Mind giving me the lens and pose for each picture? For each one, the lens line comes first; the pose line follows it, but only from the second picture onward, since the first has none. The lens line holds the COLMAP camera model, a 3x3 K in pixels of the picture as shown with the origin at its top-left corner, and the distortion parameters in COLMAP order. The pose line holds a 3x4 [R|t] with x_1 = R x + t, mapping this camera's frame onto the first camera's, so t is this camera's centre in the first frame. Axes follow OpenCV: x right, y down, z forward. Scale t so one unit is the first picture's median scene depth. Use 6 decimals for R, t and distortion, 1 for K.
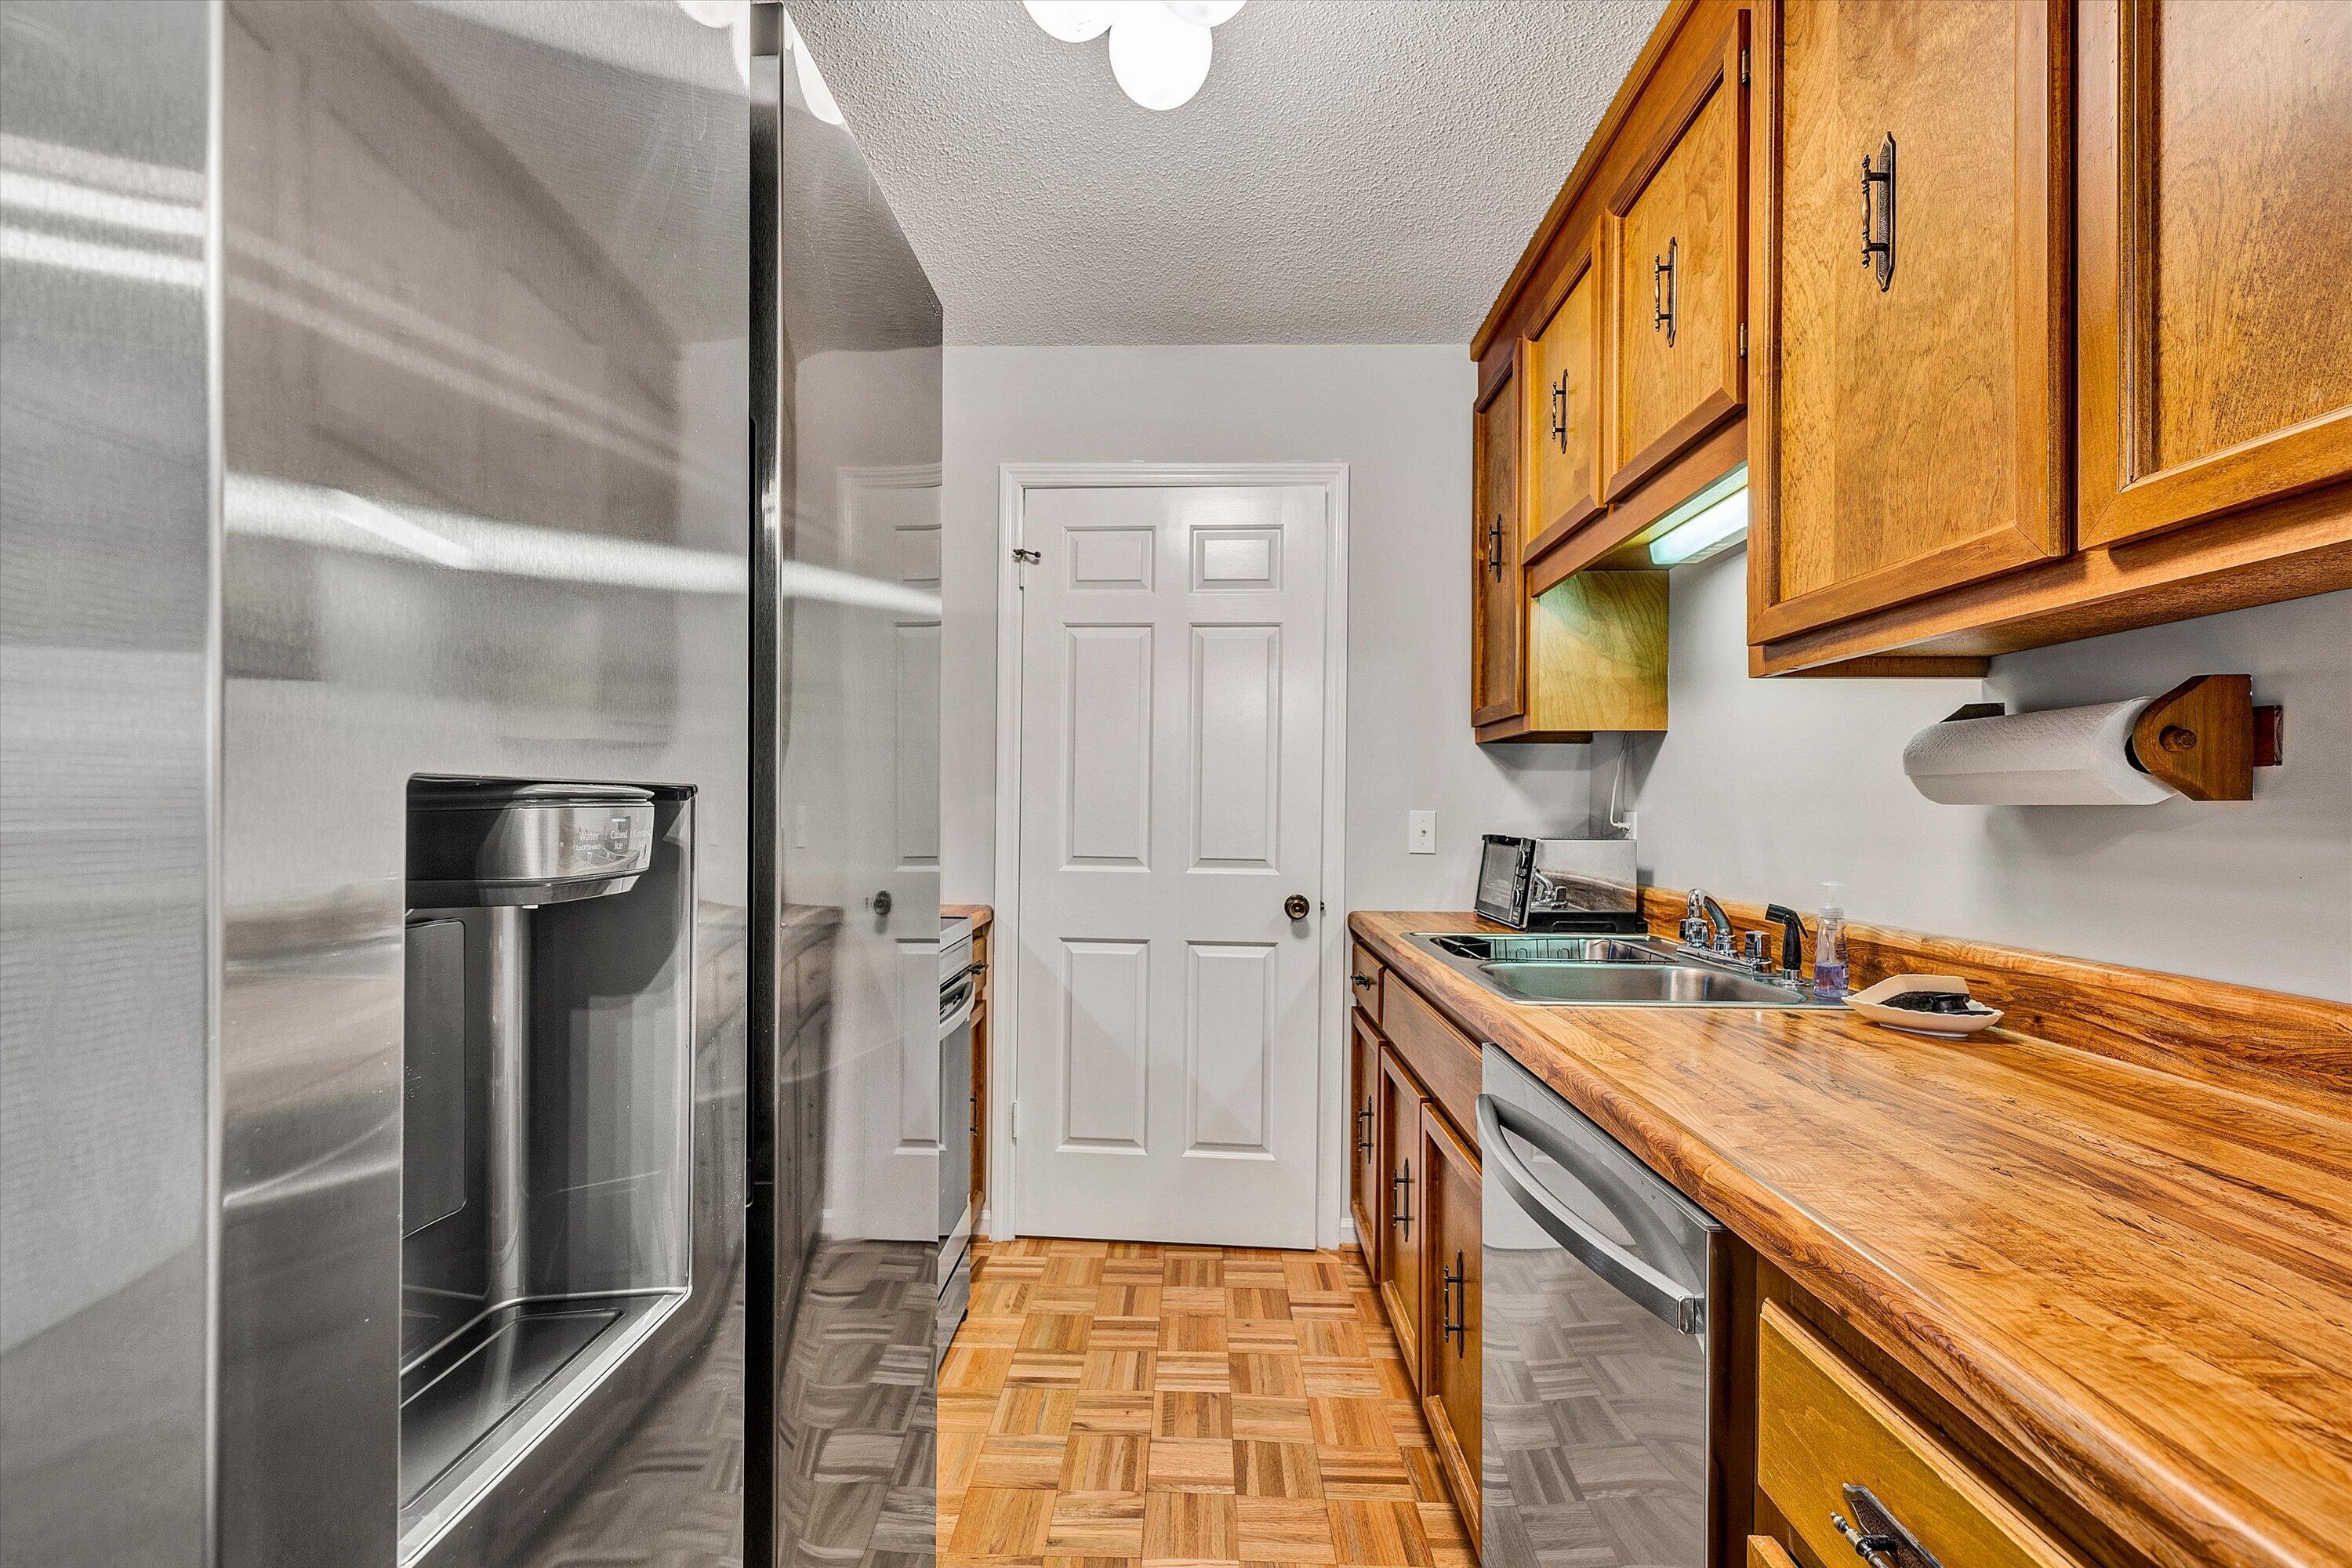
lens RADIAL K [[1088.9, 0, 1176.0], [0, 1088.9, 784.0], [0, 0, 1]] dist [0.001732, 0.000417]
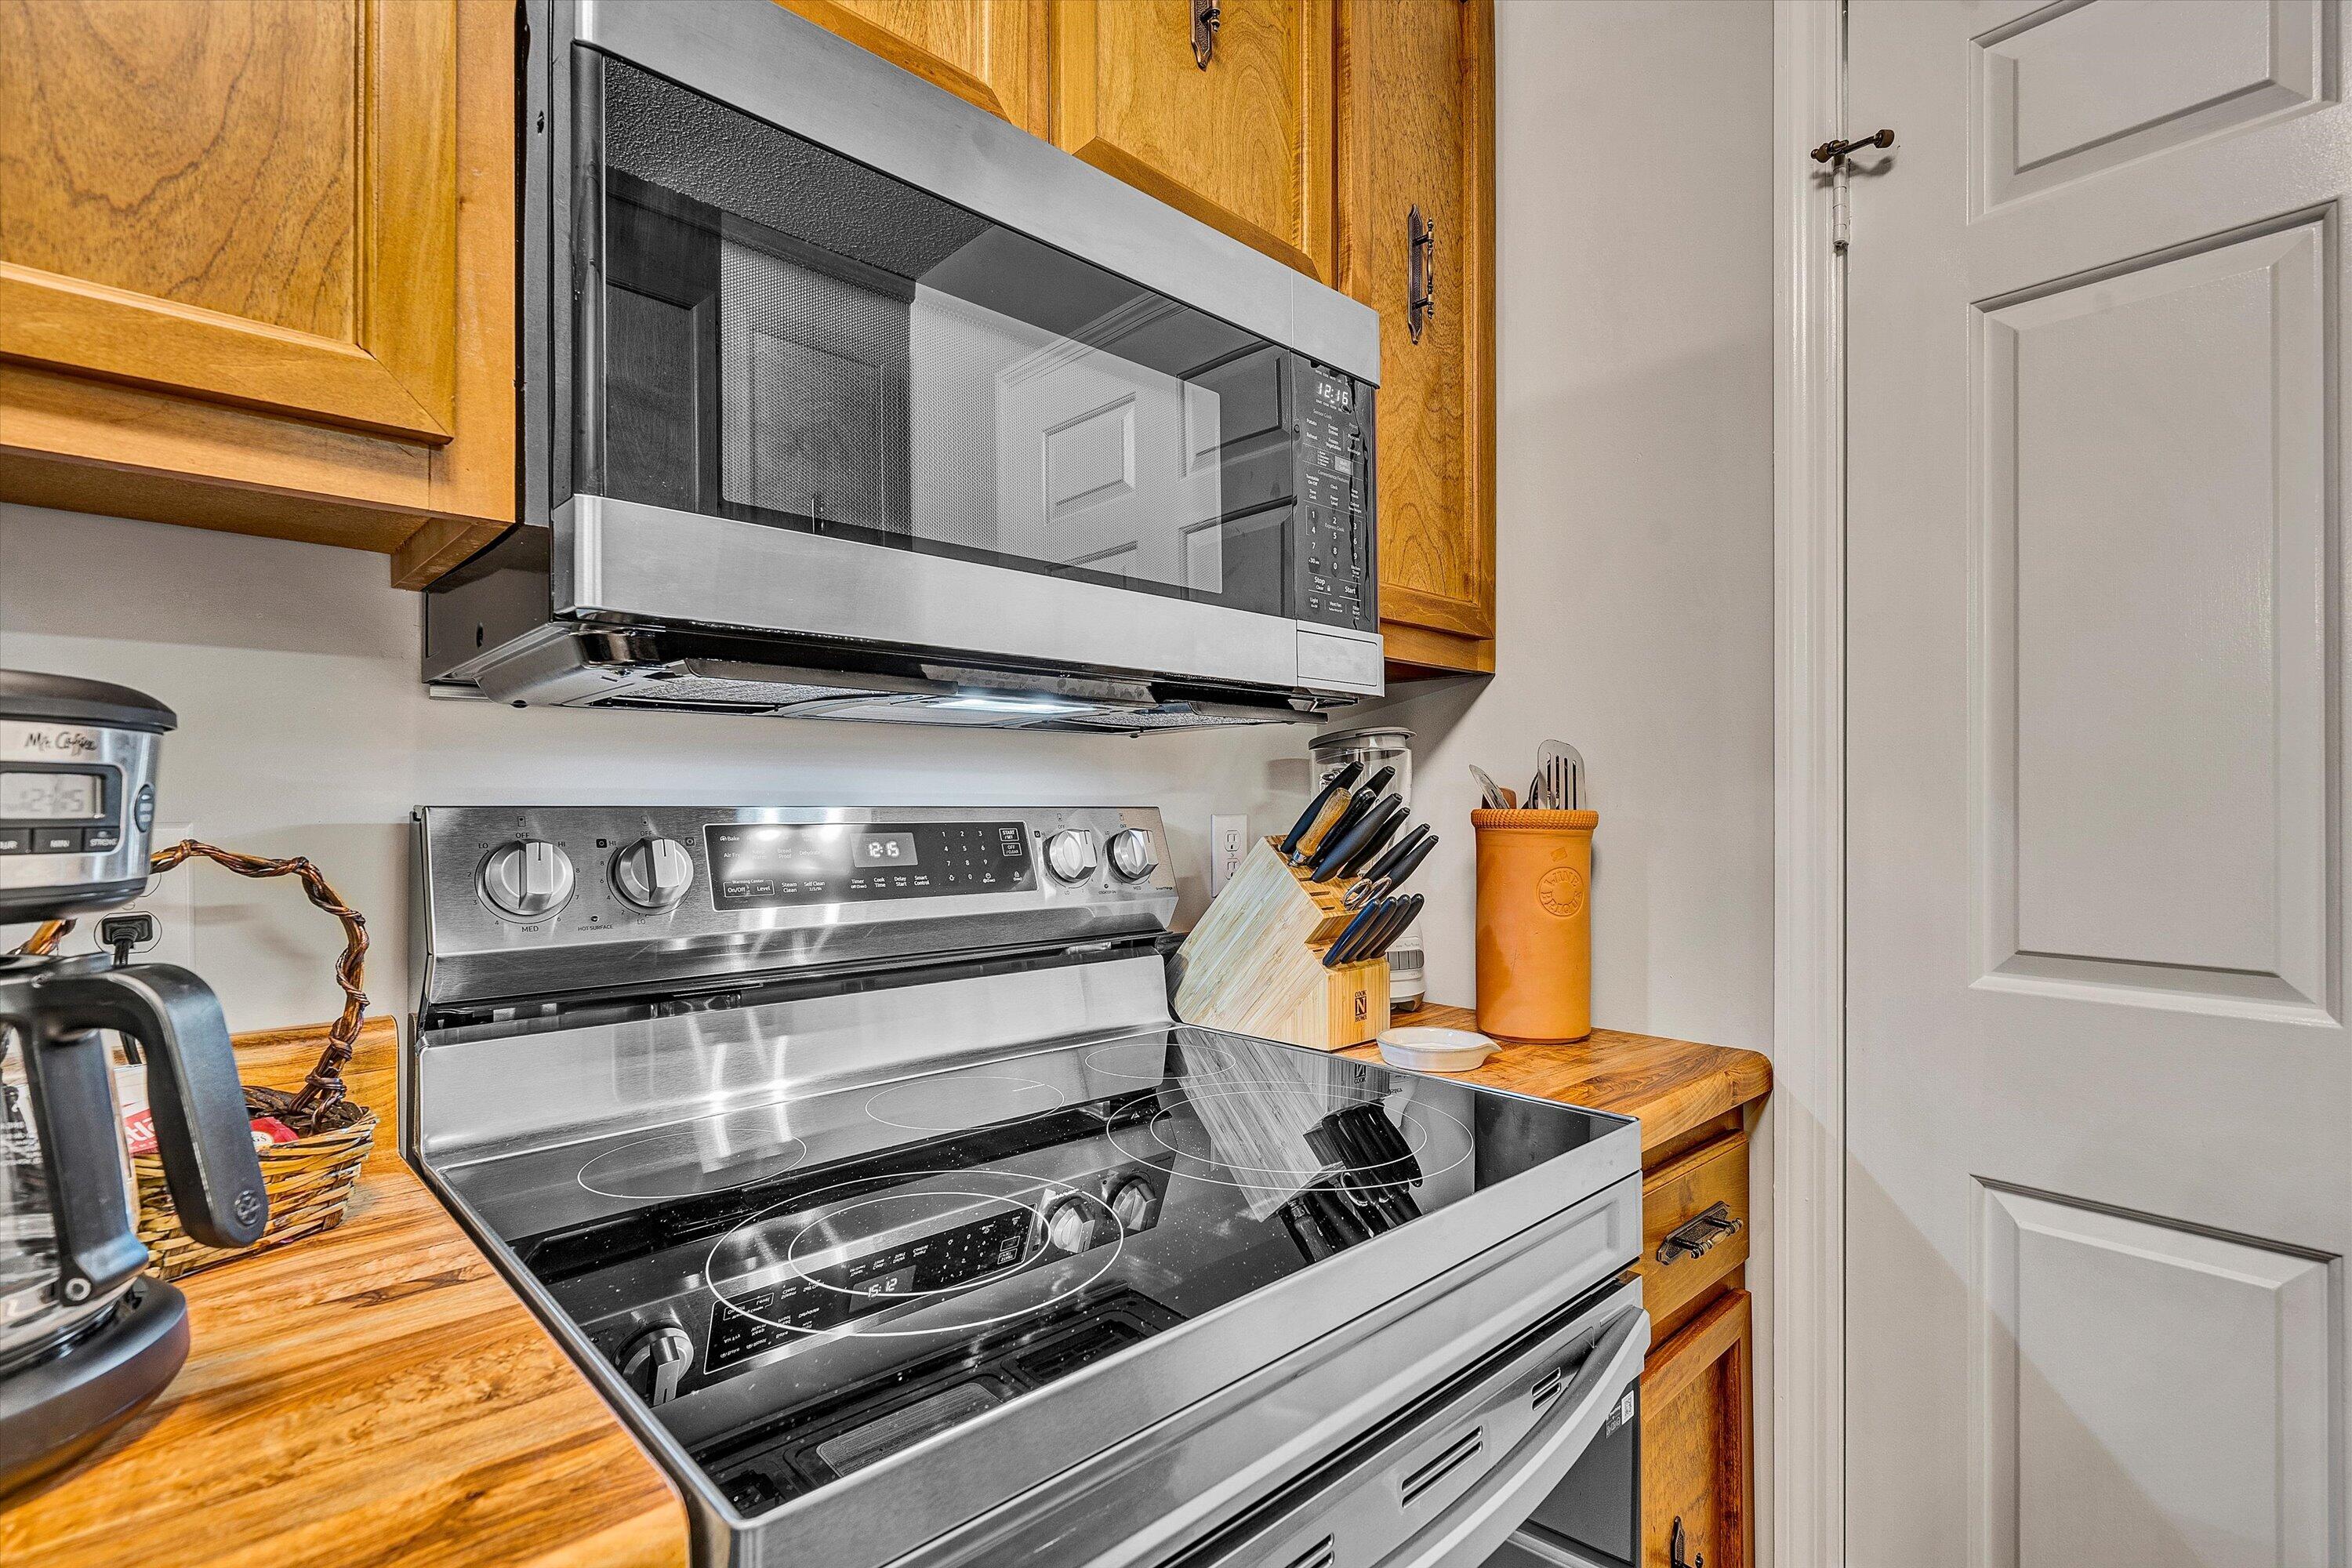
lens RADIAL K [[1088.9, 0, 1176.0], [0, 1088.9, 784.0], [0, 0, 1]] dist [0.001732, 0.000417]
pose [[0.703182, -0.012865, -0.710893, -0.034610], [0.014393, 0.999889, -0.003857, 0.010208], [0.710864, -0.007519, 0.703289, 0.561382]]
